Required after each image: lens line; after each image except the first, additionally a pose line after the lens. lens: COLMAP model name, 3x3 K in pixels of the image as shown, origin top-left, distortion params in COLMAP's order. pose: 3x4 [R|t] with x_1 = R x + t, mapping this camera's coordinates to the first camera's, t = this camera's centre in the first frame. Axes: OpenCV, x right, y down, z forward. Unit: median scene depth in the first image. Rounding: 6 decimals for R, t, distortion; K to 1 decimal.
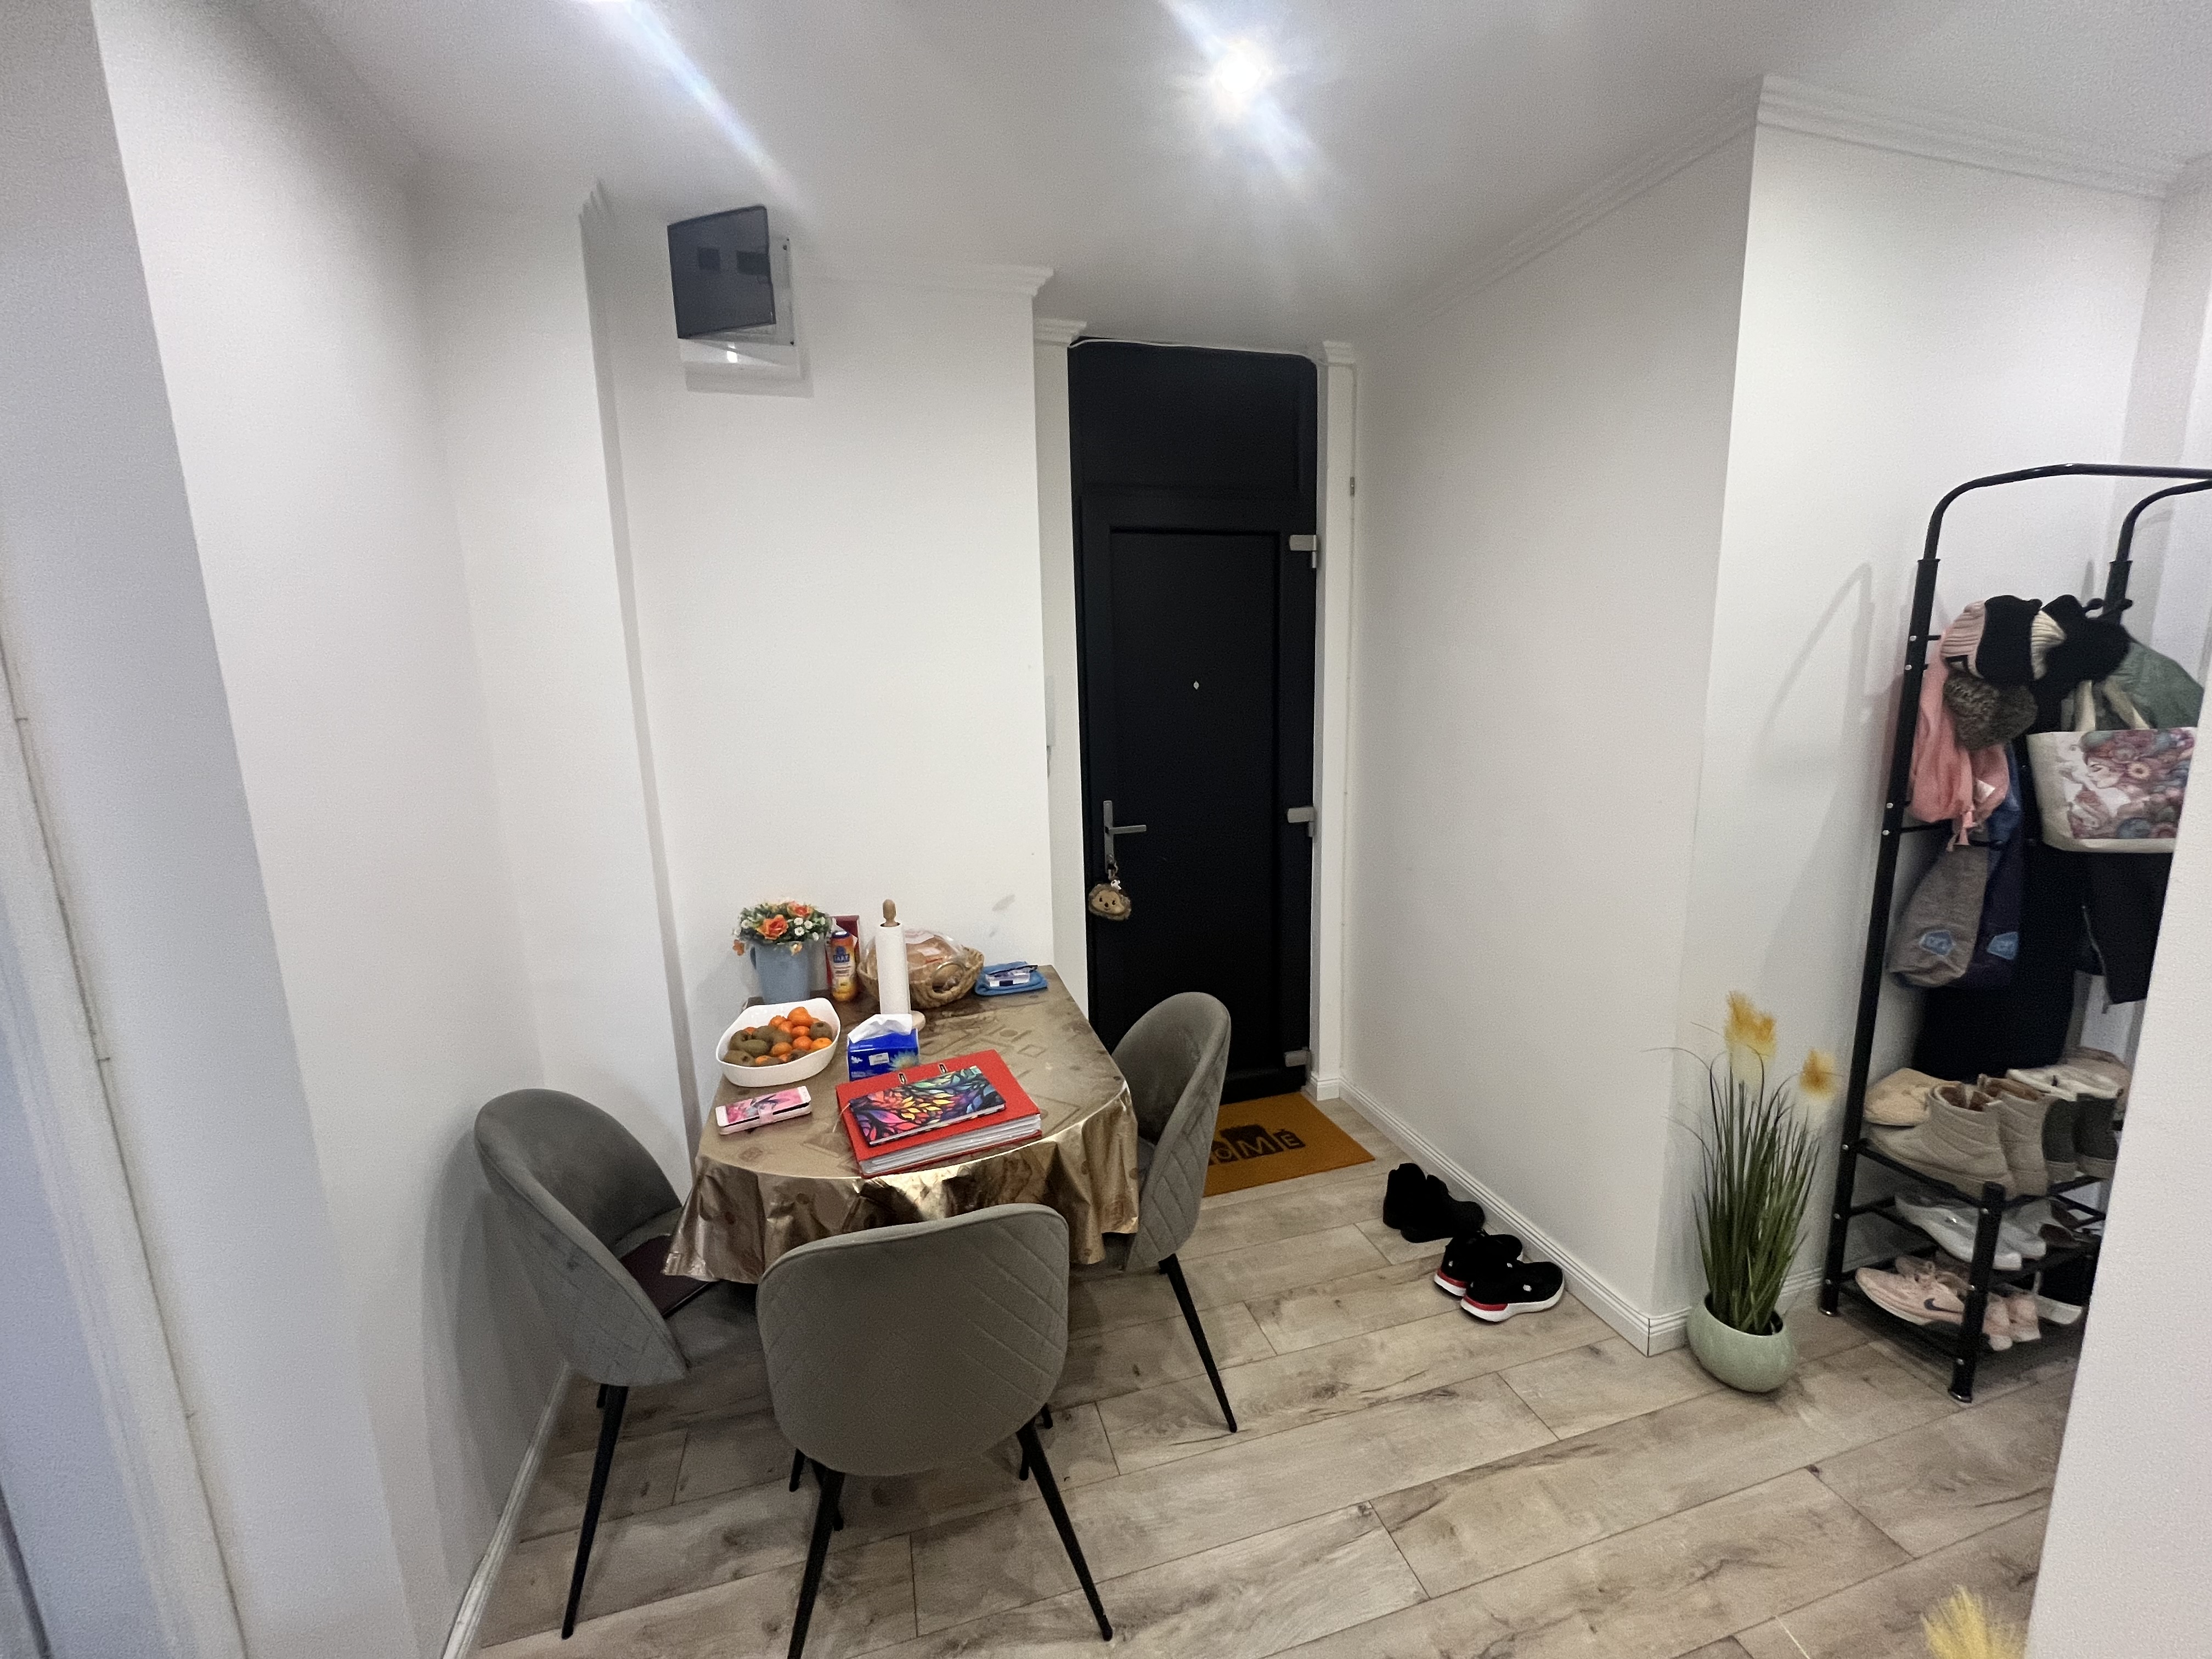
lens RADIAL K [[886.4, 0, 1106.0], [0, 886.4, 829.5], [0, 0, 1]] dist [-0.002031, -0.000584]
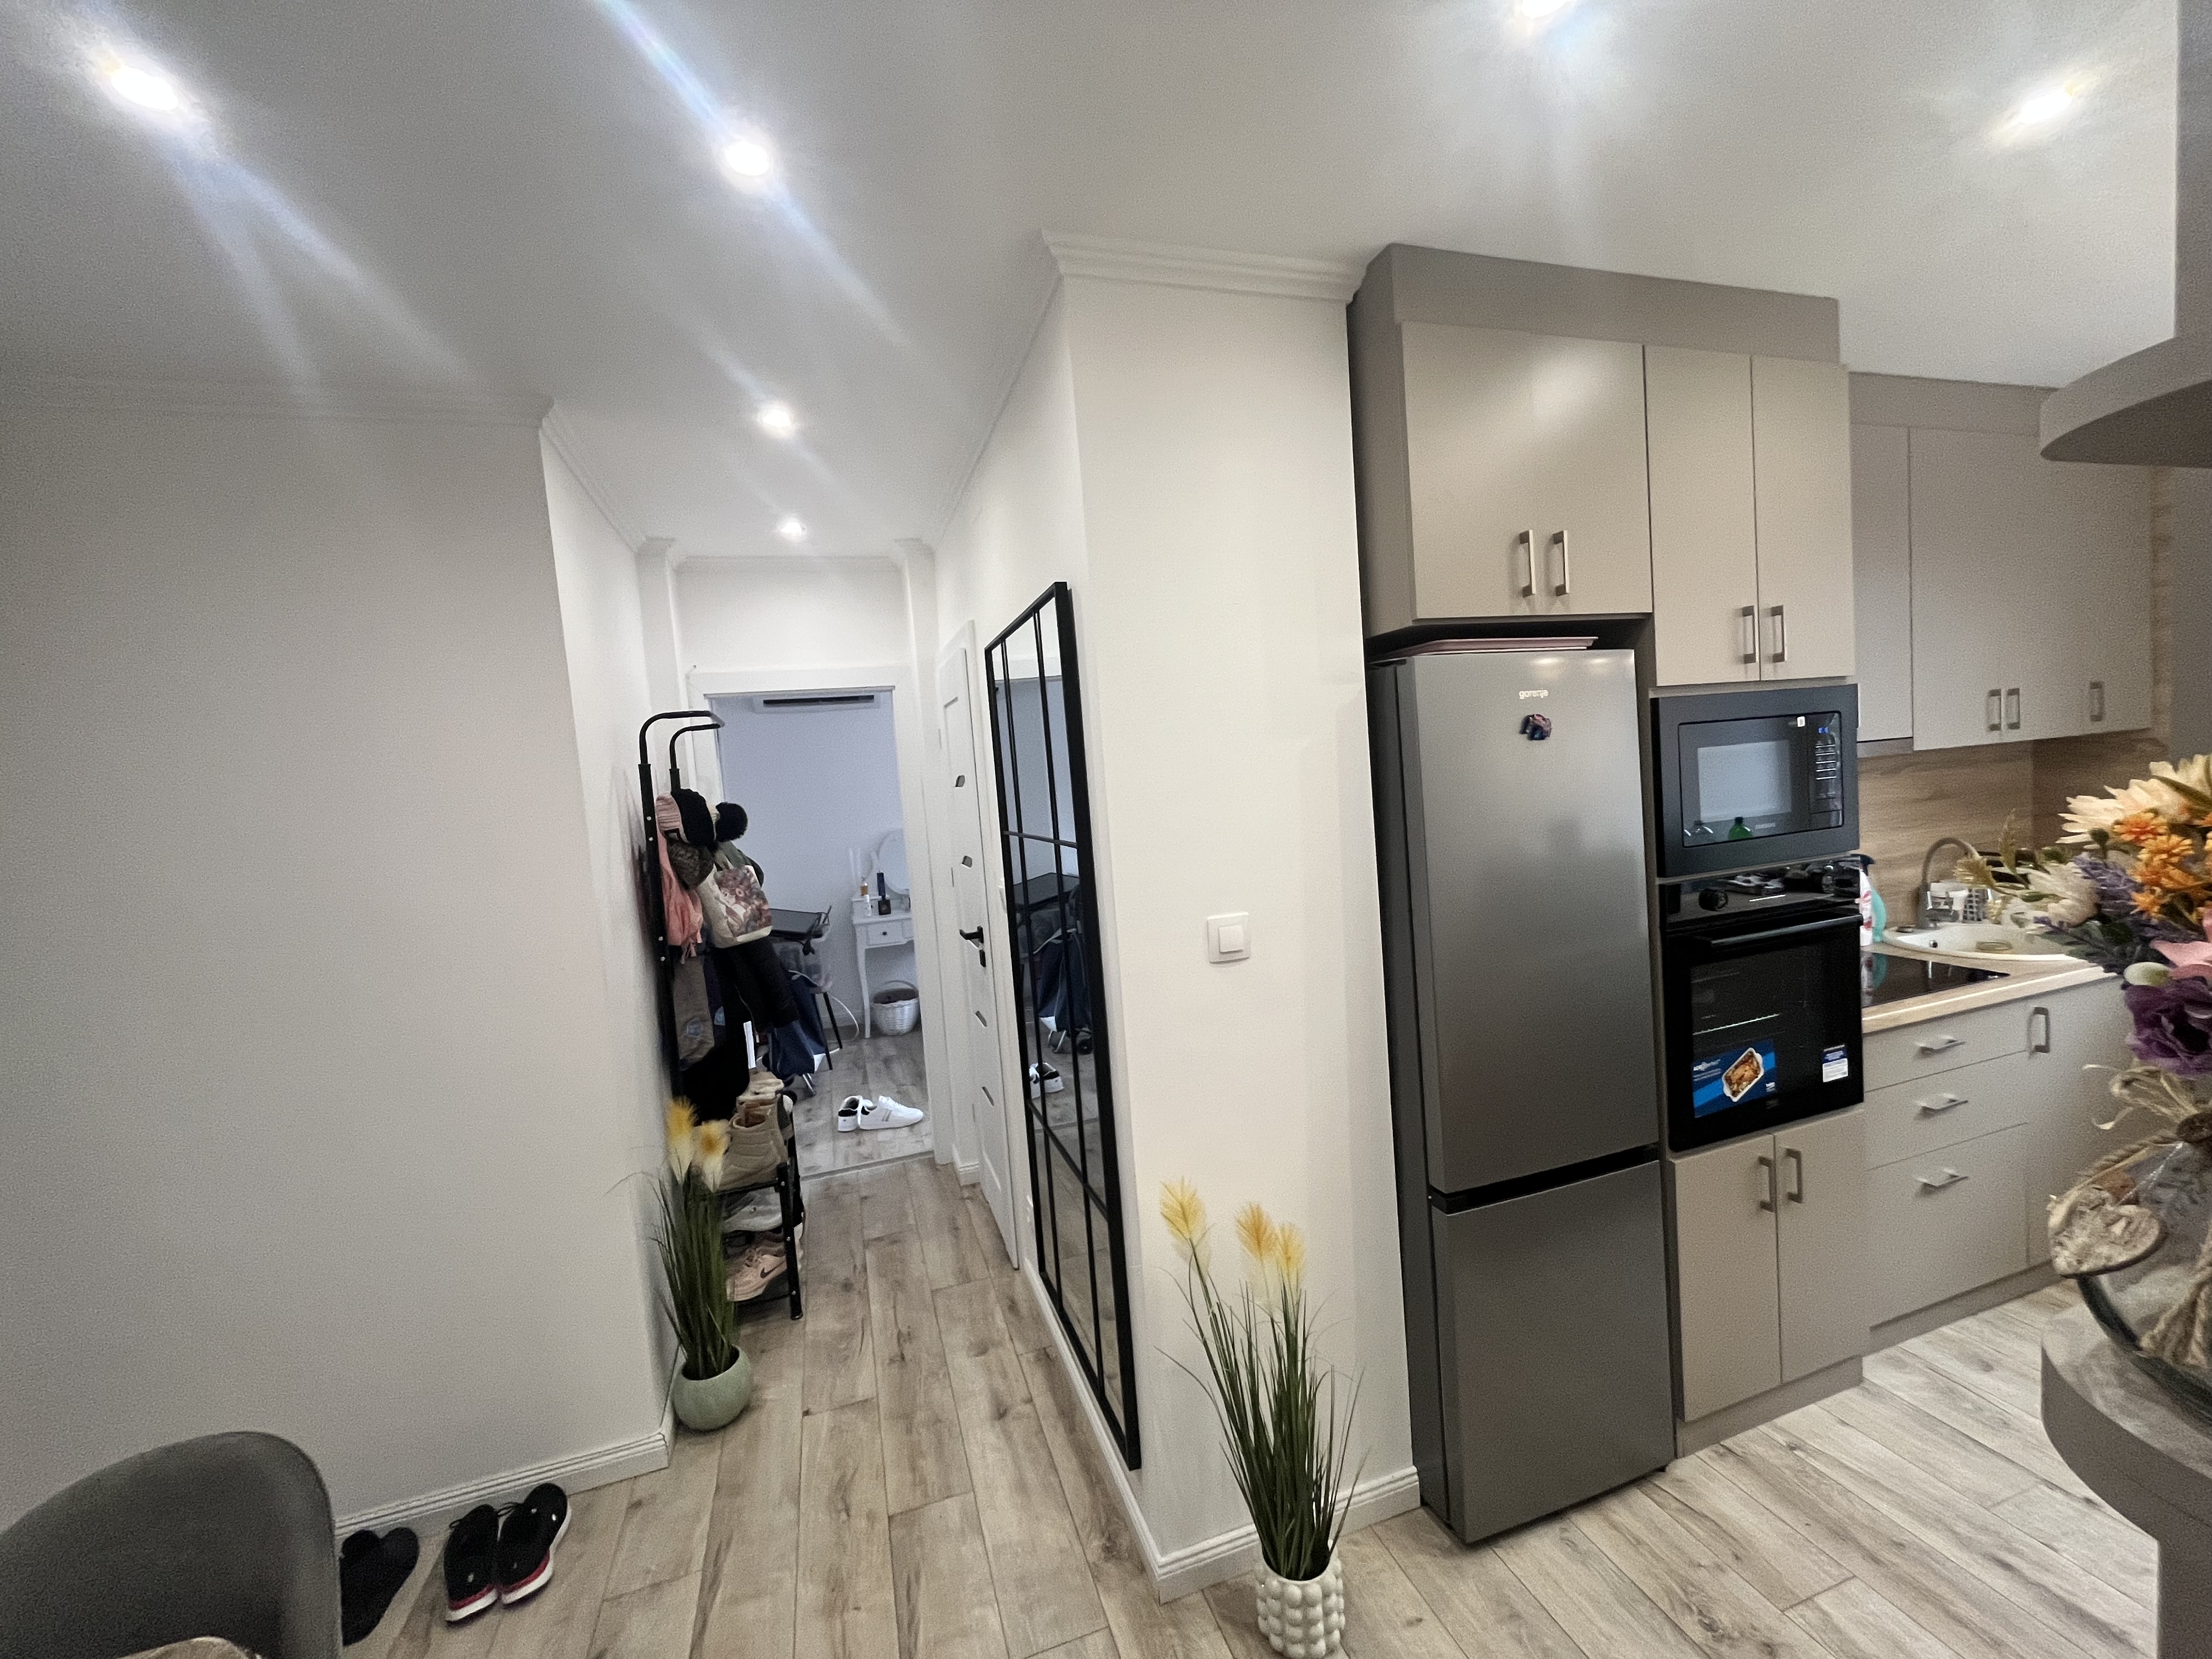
lens RADIAL K [[886.4, 0, 1106.0], [0, 886.4, 829.5], [0, 0, 1]] dist [-0.002031, -0.000584]
pose [[-0.027318, -0.034707, 0.999024, -0.496142], [0.252881, 0.966650, 0.040497, -0.072783], [-0.967112, 0.253740, -0.017631, 0.327184]]
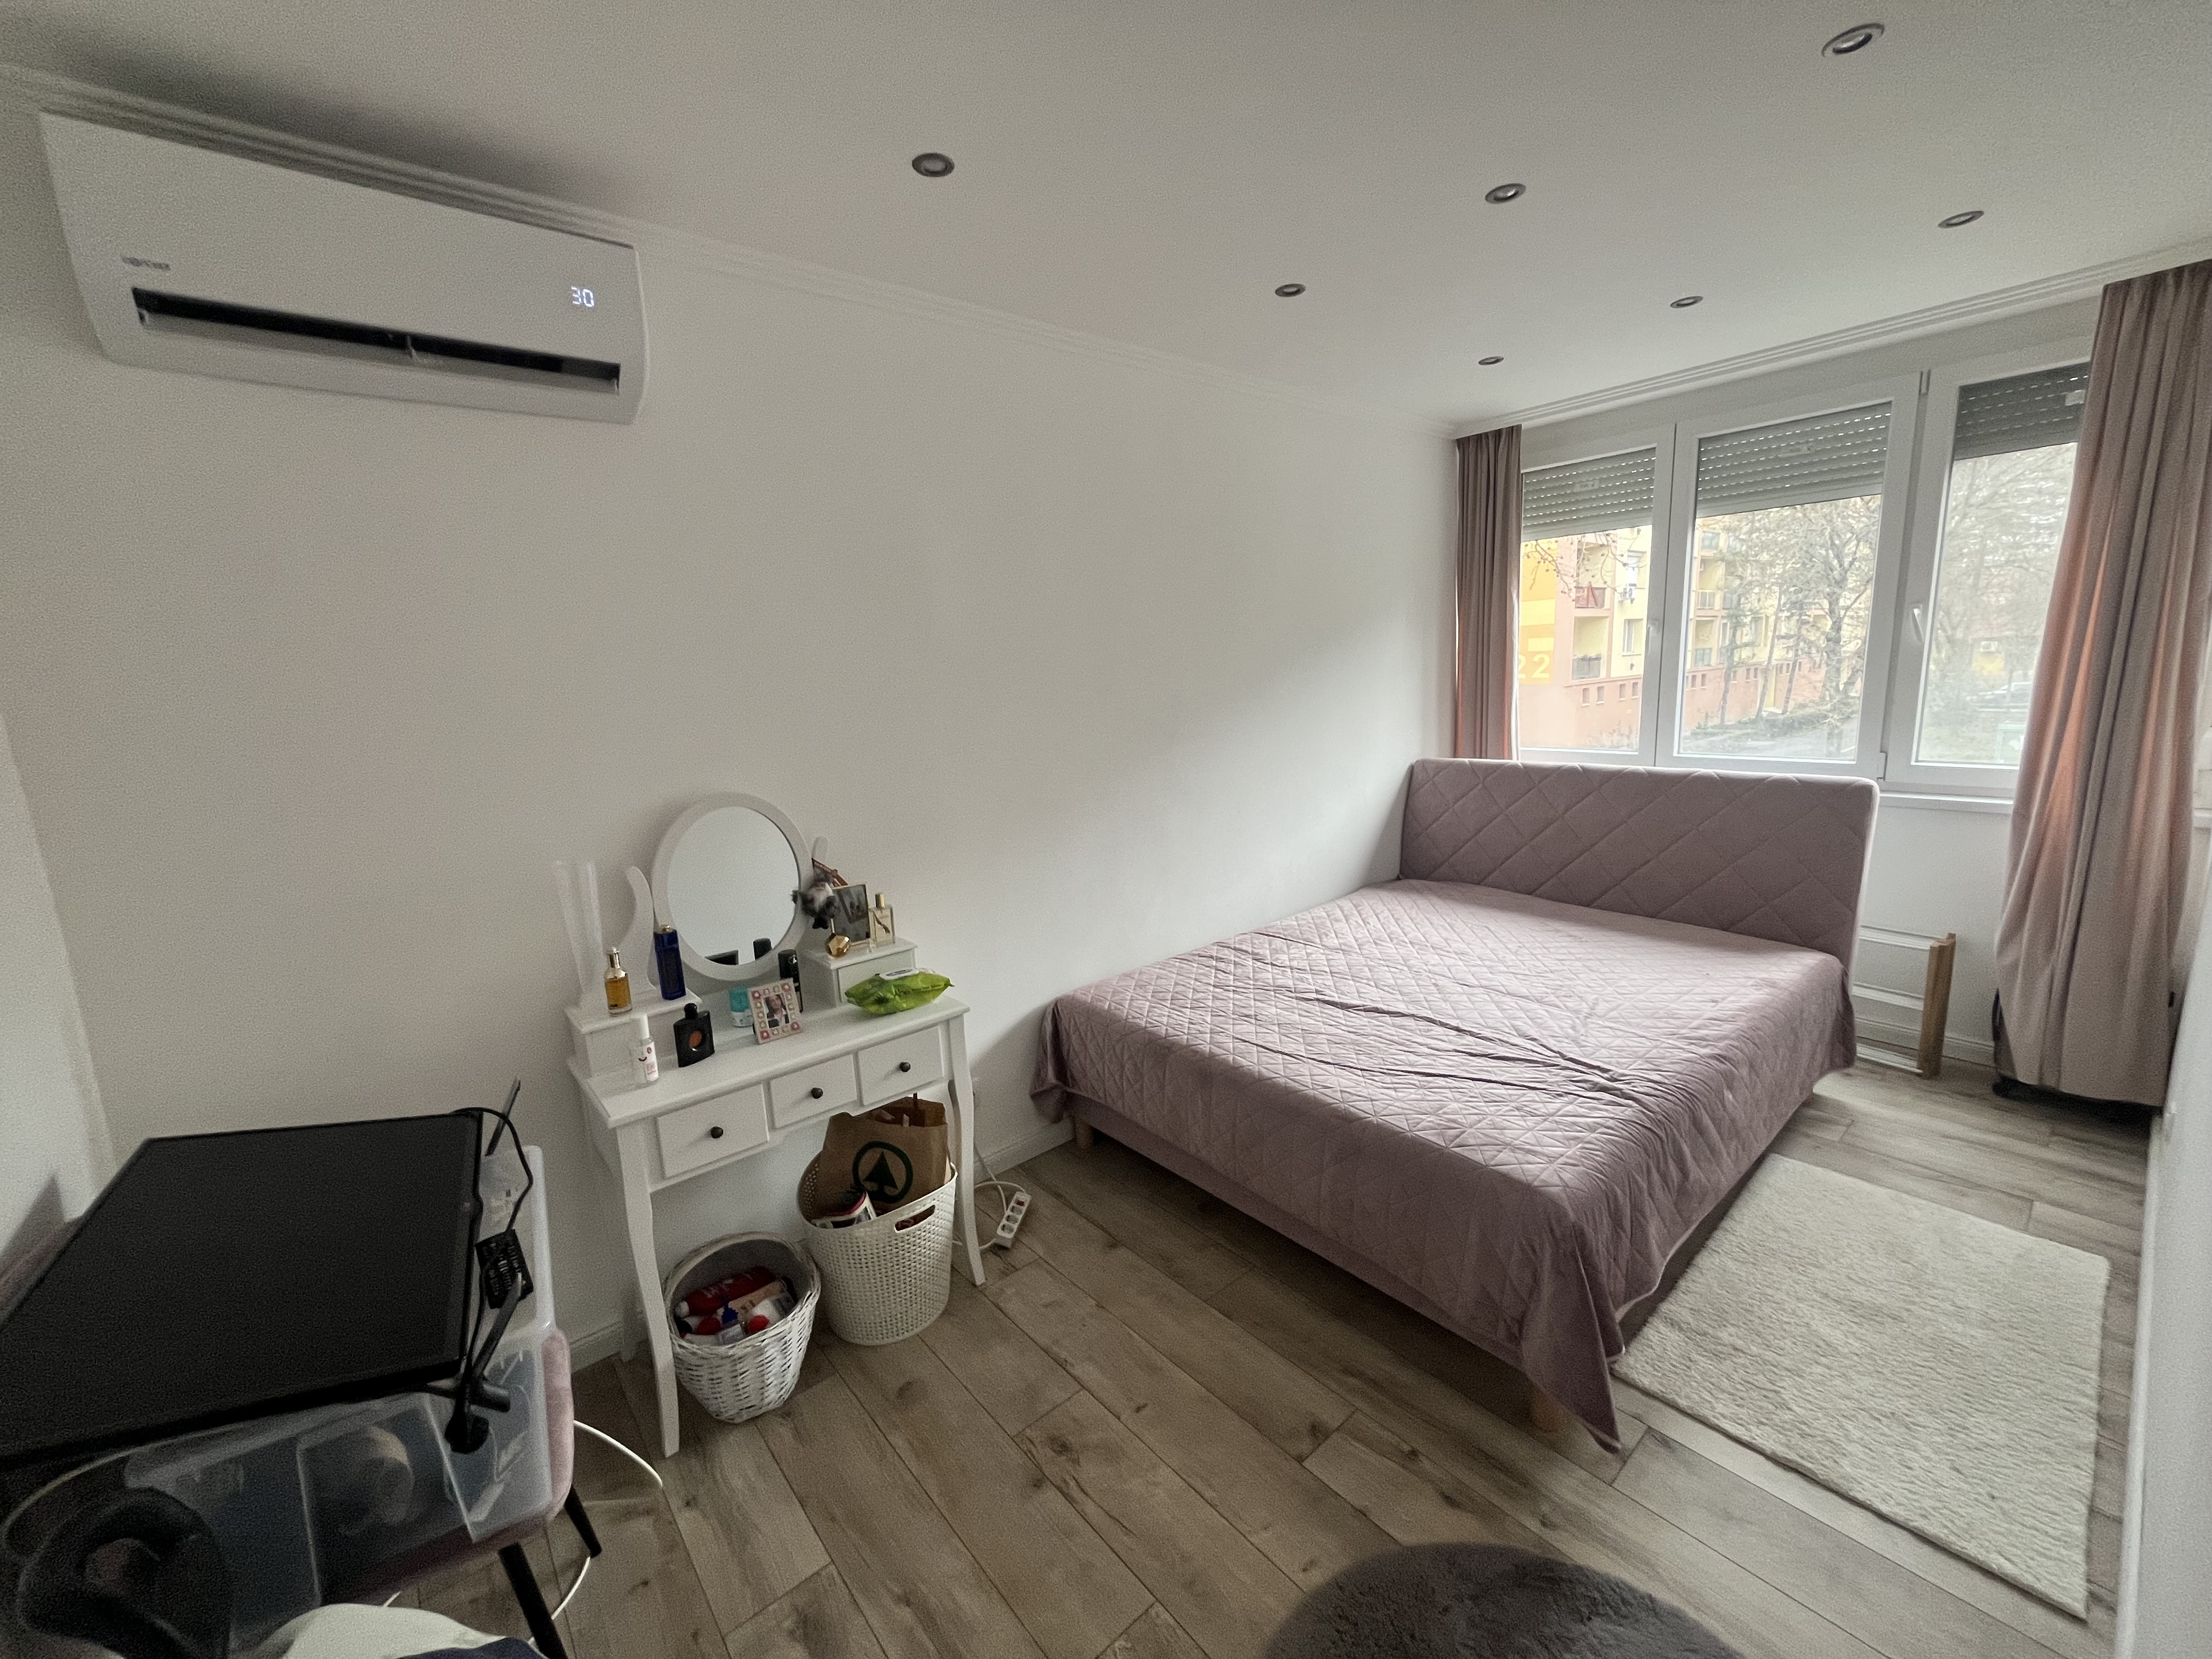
lens RADIAL K [[892.9, 0, 1106.0], [0, 892.9, 829.5], [0, 0, 1]] dist [-0.002249, -0.000458]
pose [[-0.403993, -0.119599, 0.906910, 1.601562], [0.221303, 0.949188, 0.223756, -0.239651], [-0.887589, 0.291098, -0.356998, 0.993118]]
